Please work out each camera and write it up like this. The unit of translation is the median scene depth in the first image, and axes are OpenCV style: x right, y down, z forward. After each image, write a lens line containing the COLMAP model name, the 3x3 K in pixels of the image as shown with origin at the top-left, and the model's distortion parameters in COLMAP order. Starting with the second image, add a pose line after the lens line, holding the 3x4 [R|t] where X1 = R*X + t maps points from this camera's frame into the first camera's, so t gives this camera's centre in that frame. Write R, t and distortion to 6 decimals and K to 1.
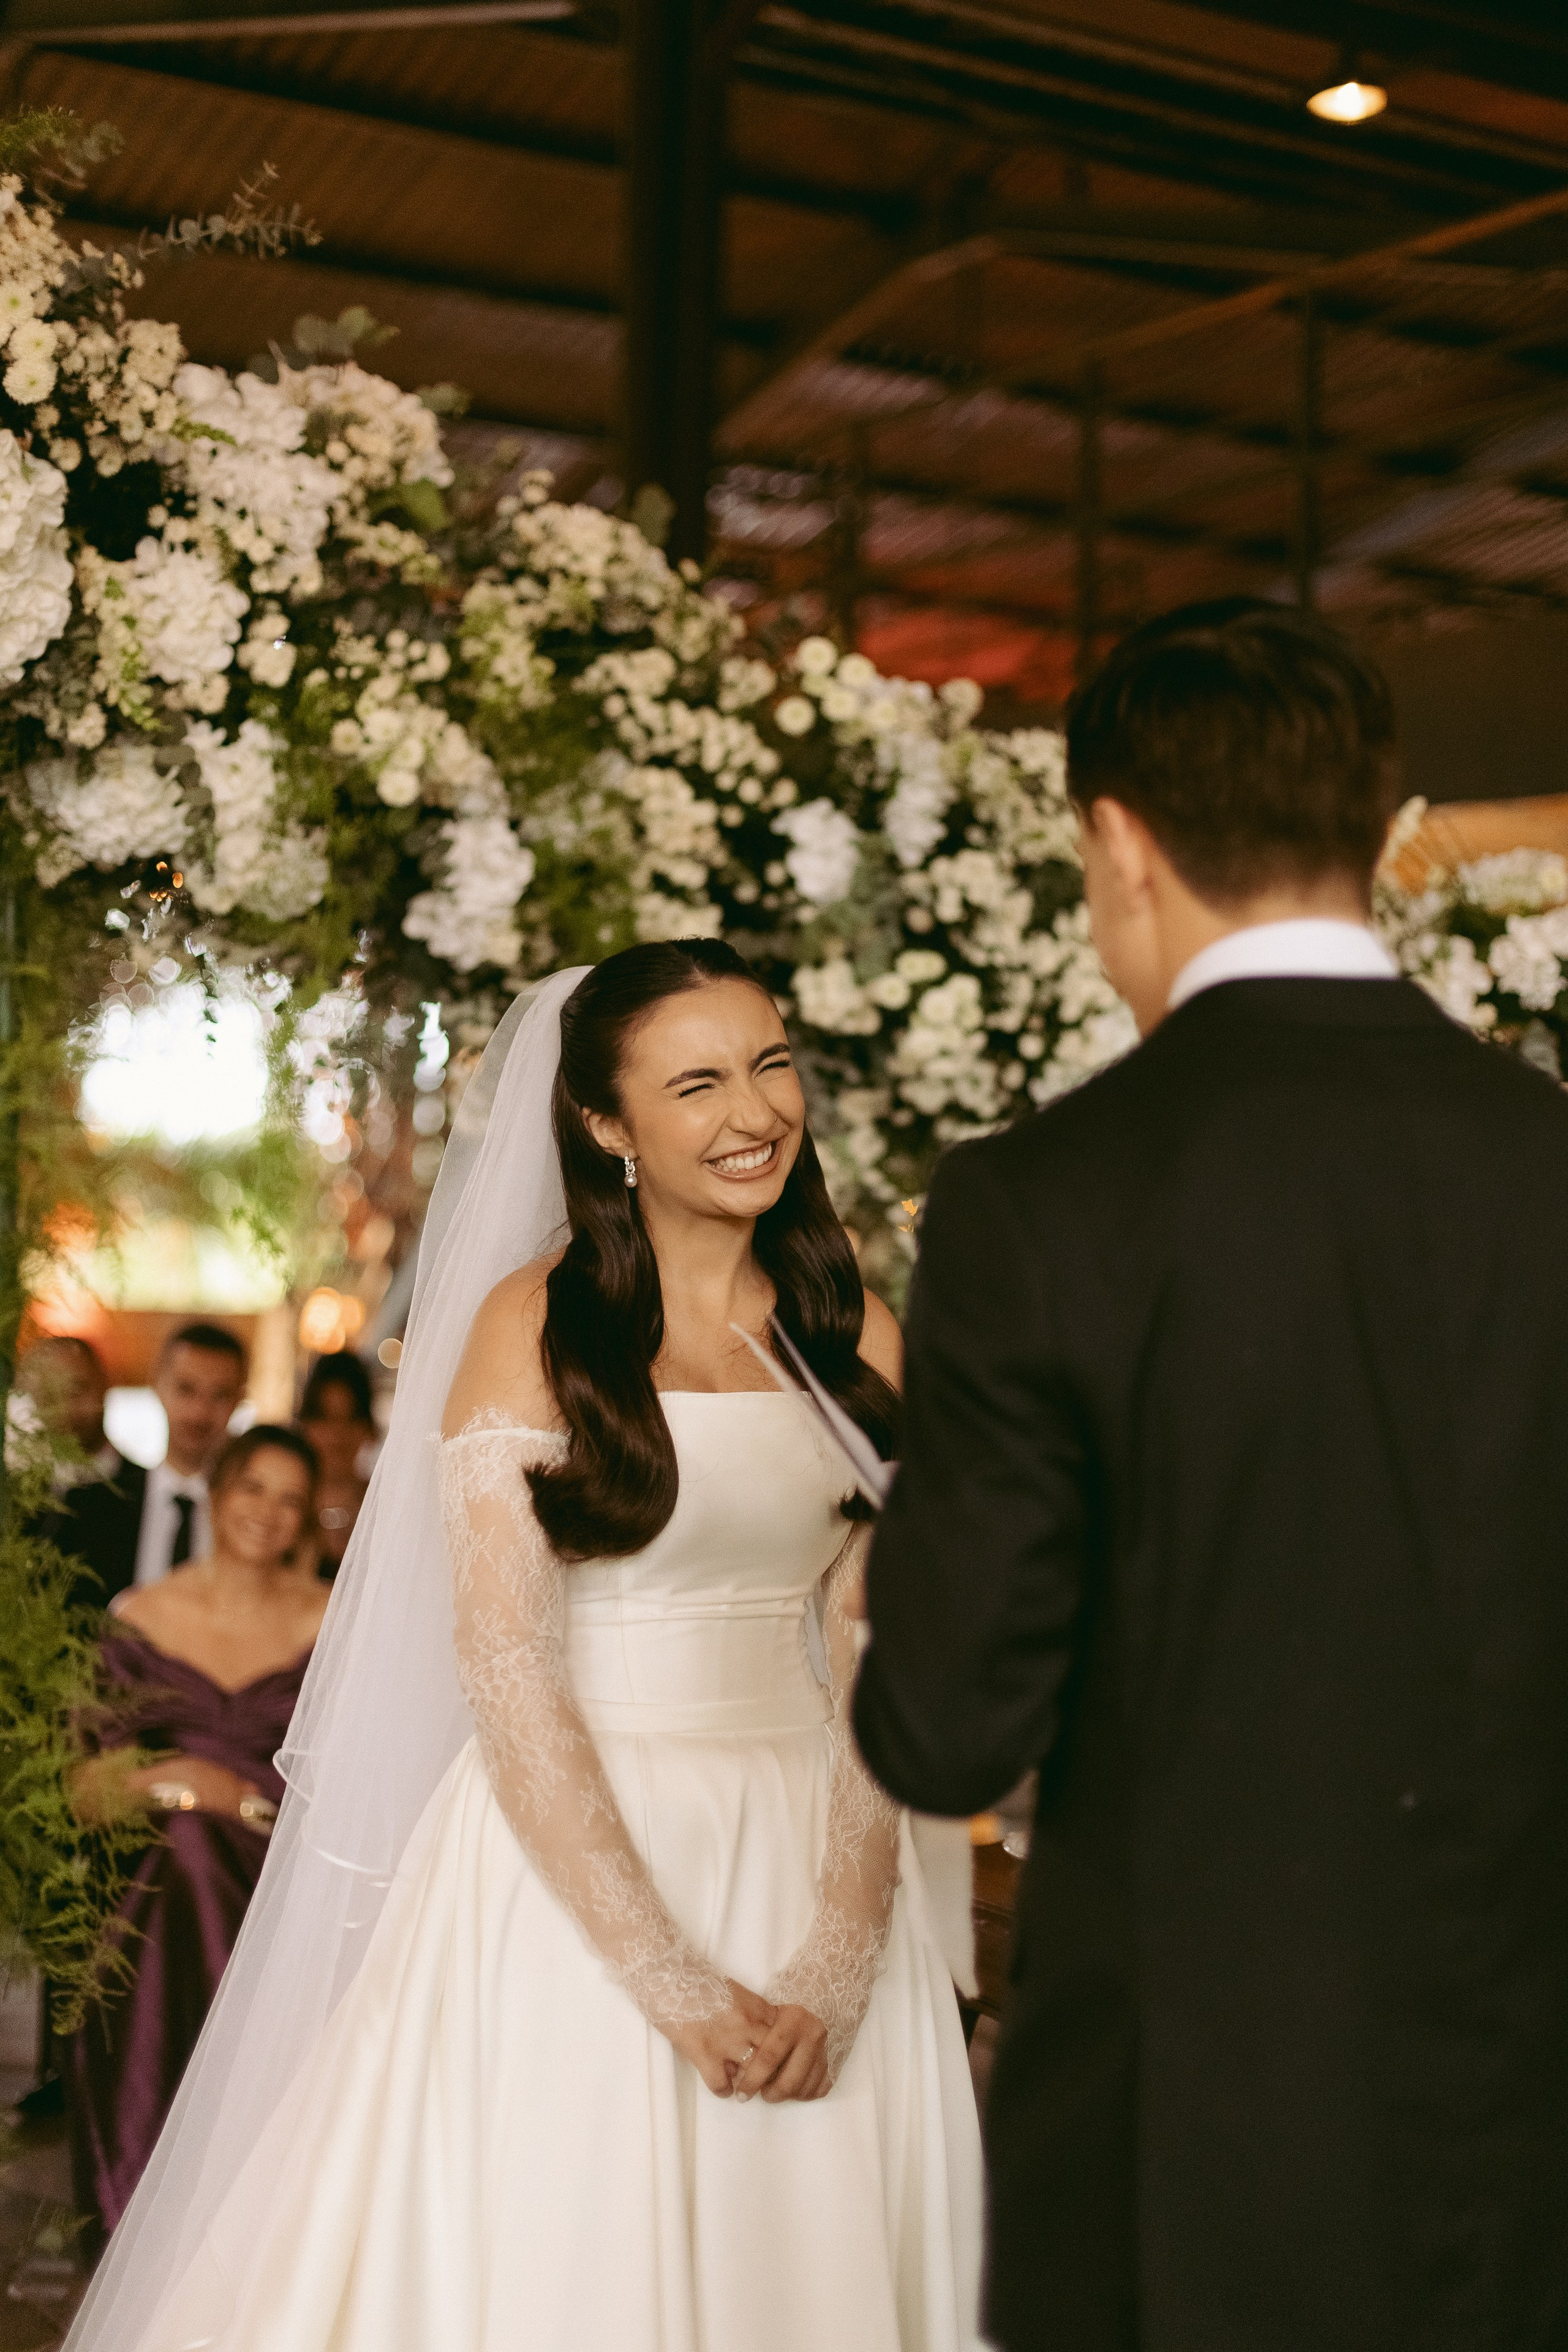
lens RADIAL K [[3516.7, 0, 771.5], [0, 3516.7, 1120.3], [0, 0, 1]] dist [0.007615, 0.000000]
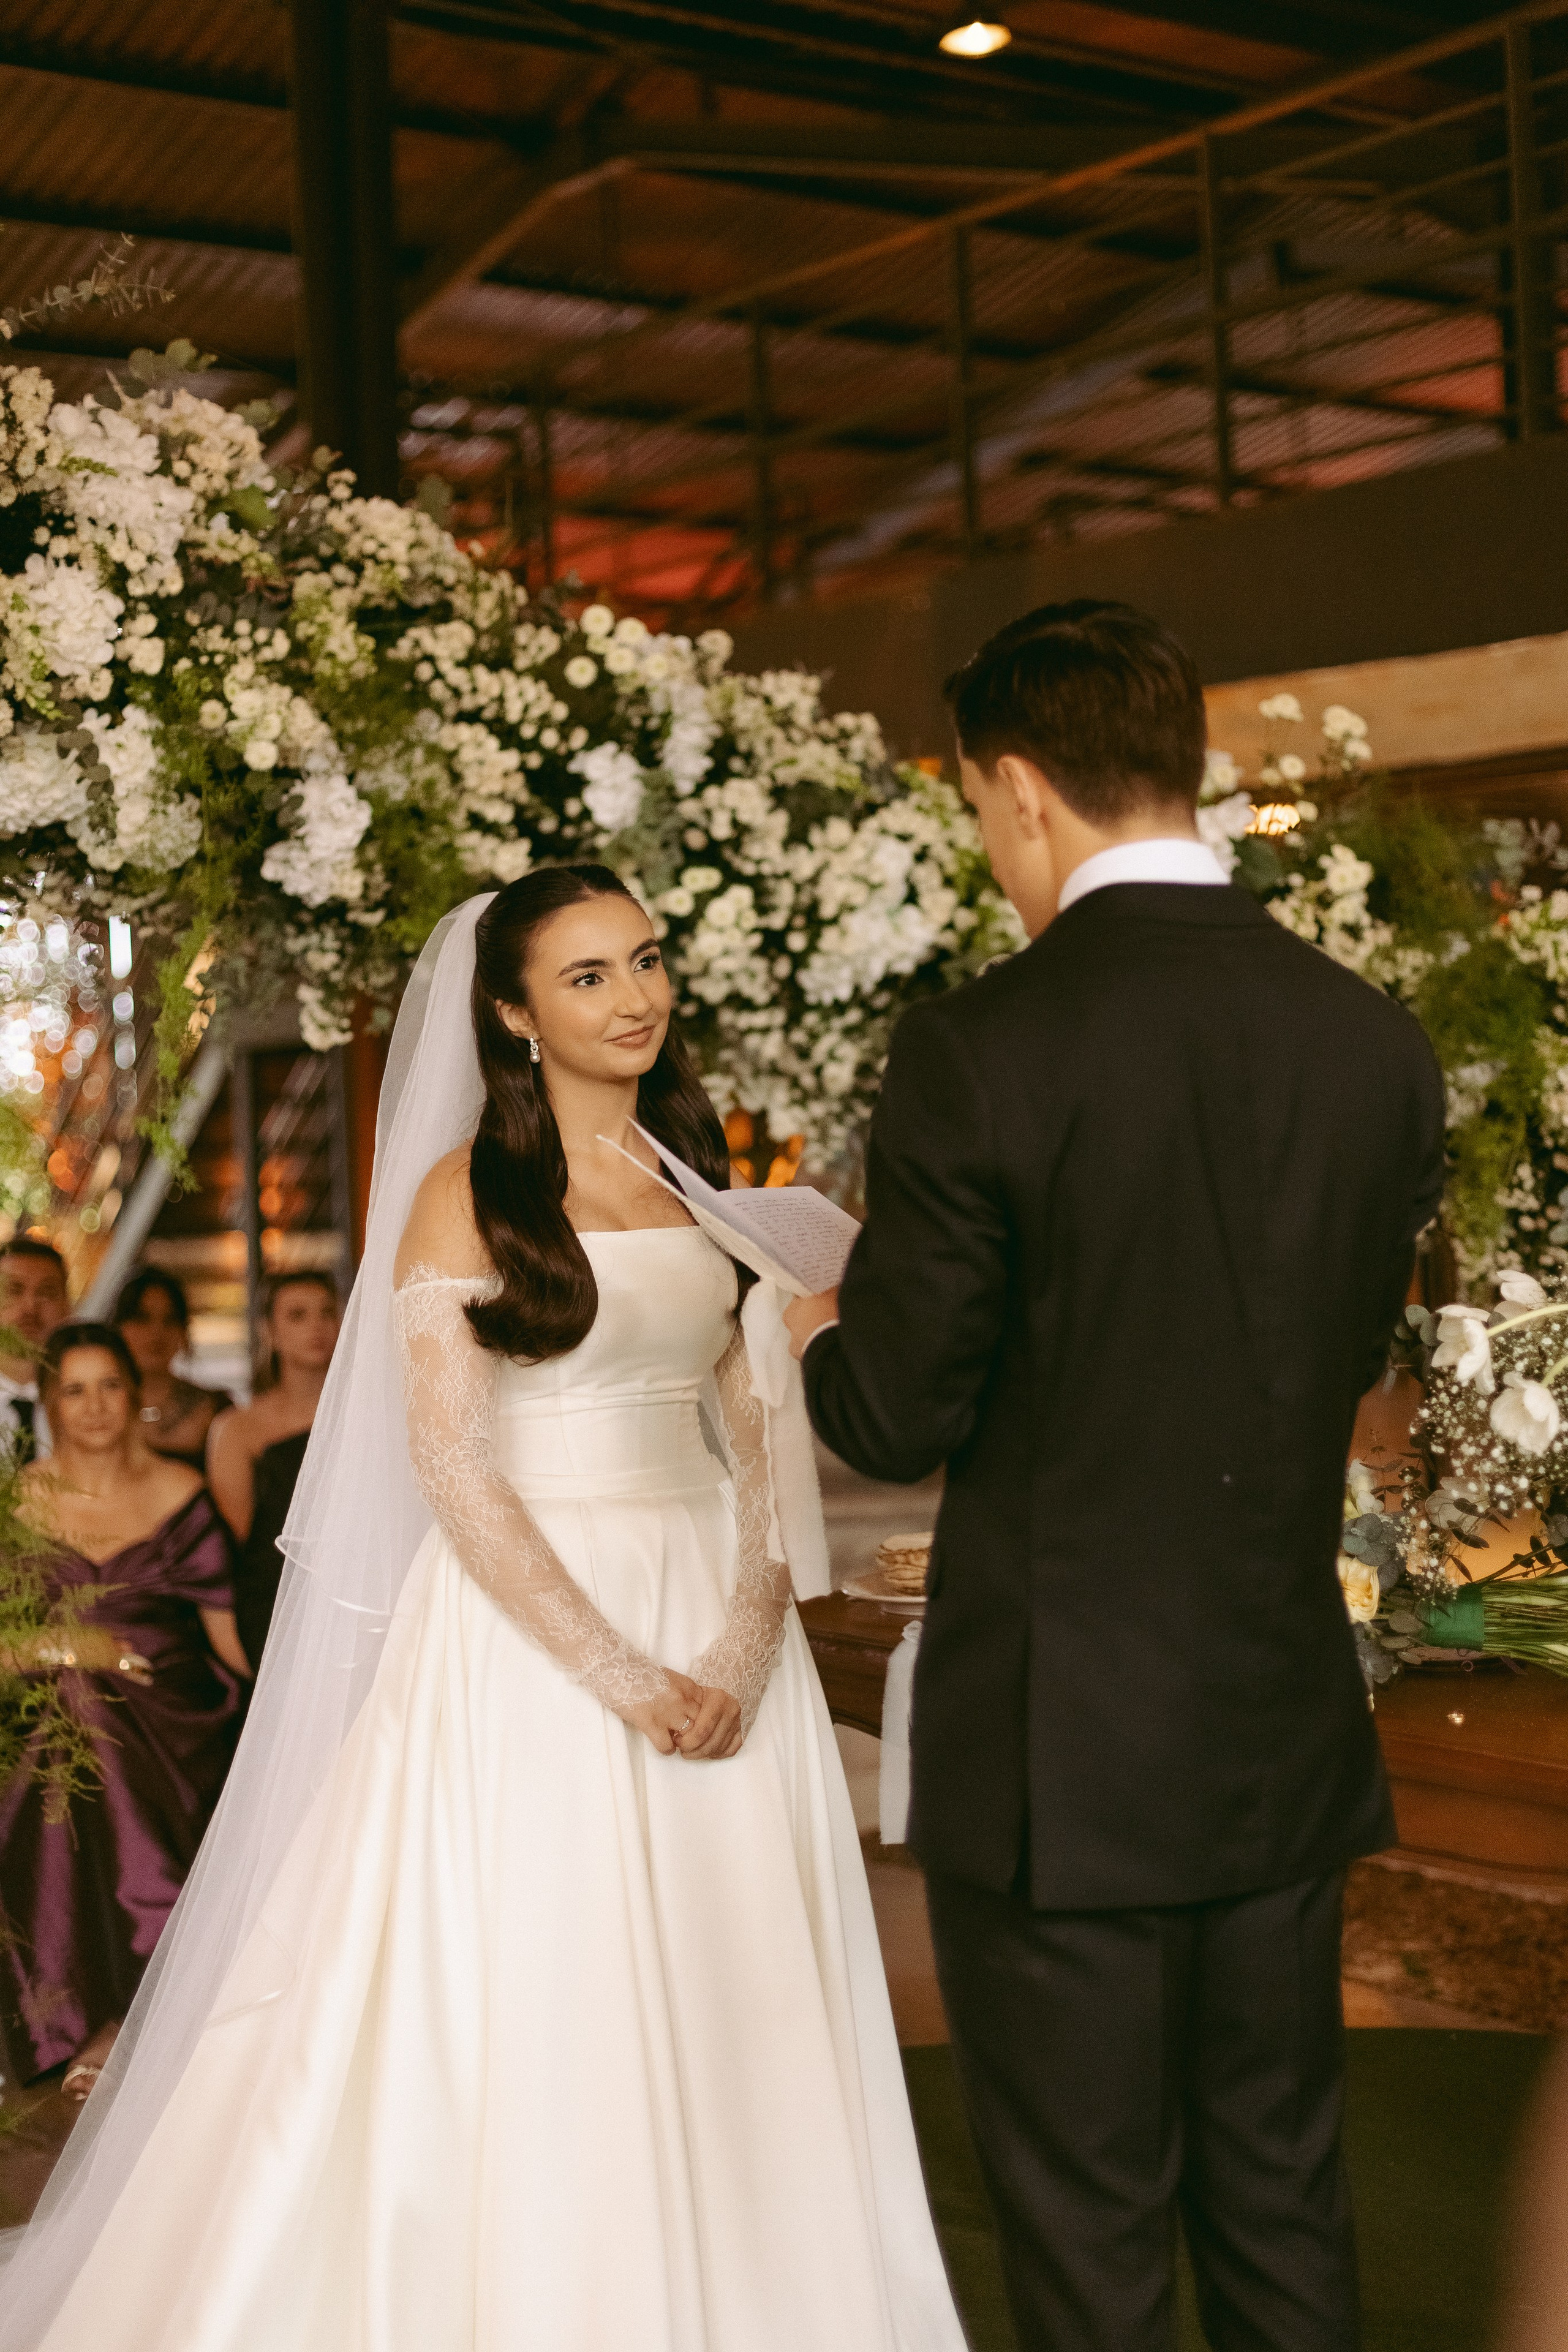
lens RADIAL K [[3516.7, 0, 784.4], [0, 3516.7, 1175.5], [0, 0, 1]] dist [0.007615, 0.000000]
pose [[0.993154, -0.068464, 0.094646, -0.049924], [0.064343, 0.996870, 0.045928, 0.002961], [-0.097494, -0.039524, 0.994451, -0.185150]]
